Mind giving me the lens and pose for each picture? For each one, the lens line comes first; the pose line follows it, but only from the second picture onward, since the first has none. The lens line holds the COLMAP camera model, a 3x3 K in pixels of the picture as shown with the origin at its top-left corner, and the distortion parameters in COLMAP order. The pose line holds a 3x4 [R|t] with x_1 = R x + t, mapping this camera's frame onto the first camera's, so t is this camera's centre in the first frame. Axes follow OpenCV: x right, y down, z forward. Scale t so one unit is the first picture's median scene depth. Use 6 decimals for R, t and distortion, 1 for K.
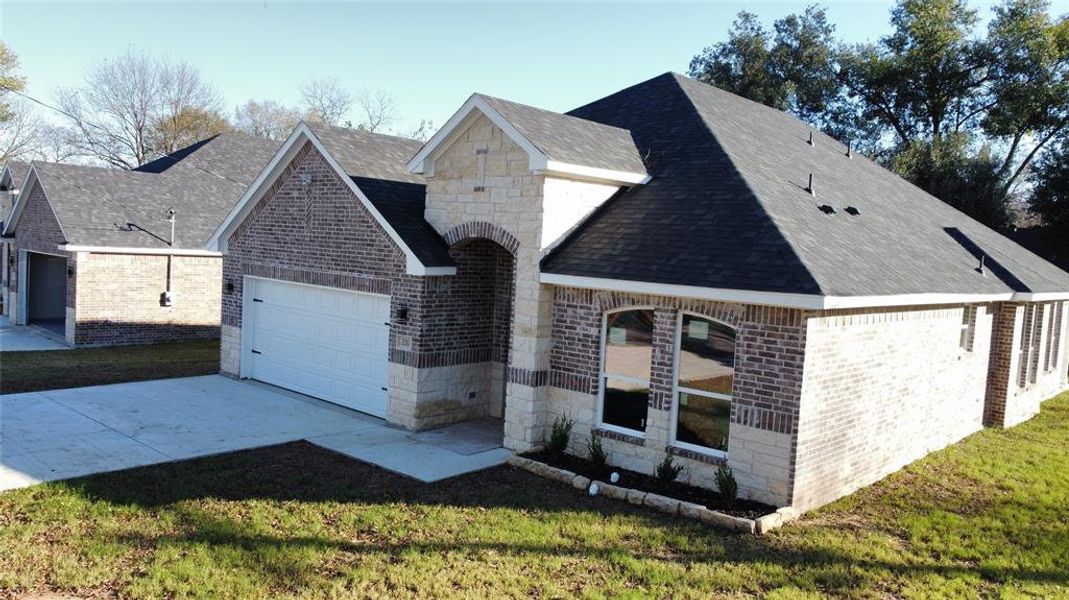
lens RADIAL K [[797.0, 0, 534.5], [0, 797.0, 300.0], [0, 0, 1]] dist [0.030427, -0.093082]
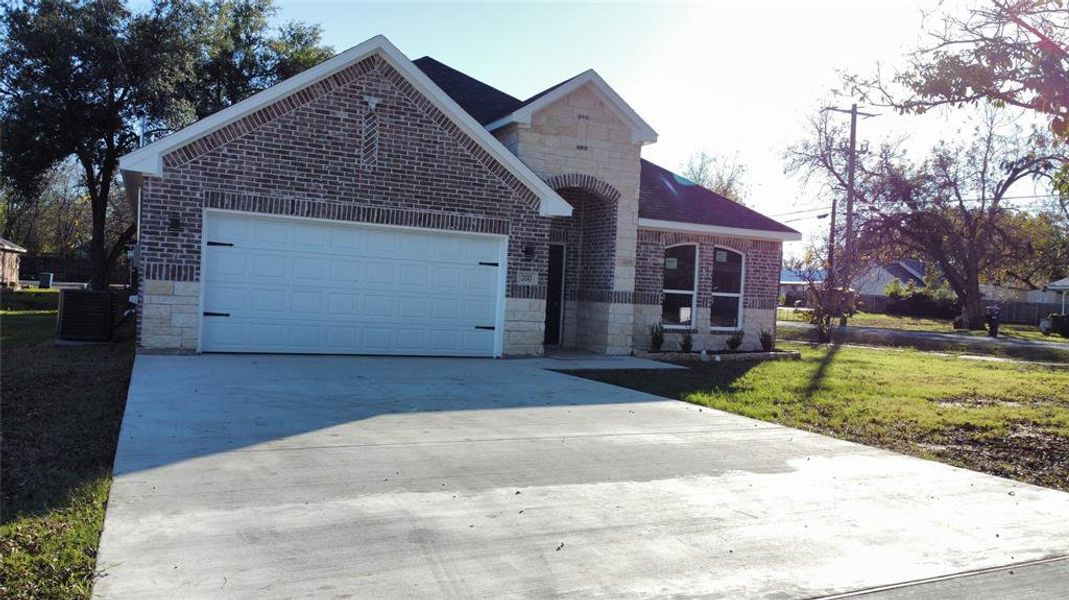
lens RADIAL K [[797.0, 0, 534.5], [0, 797.0, 300.0], [0, 0, 1]] dist [0.030427, -0.093082]
pose [[0.392757, -0.040802, 0.918737, -1.181700], [0.035156, 0.998951, 0.029336, 0.052743], [-0.918970, 0.020778, 0.393780, 0.572664]]
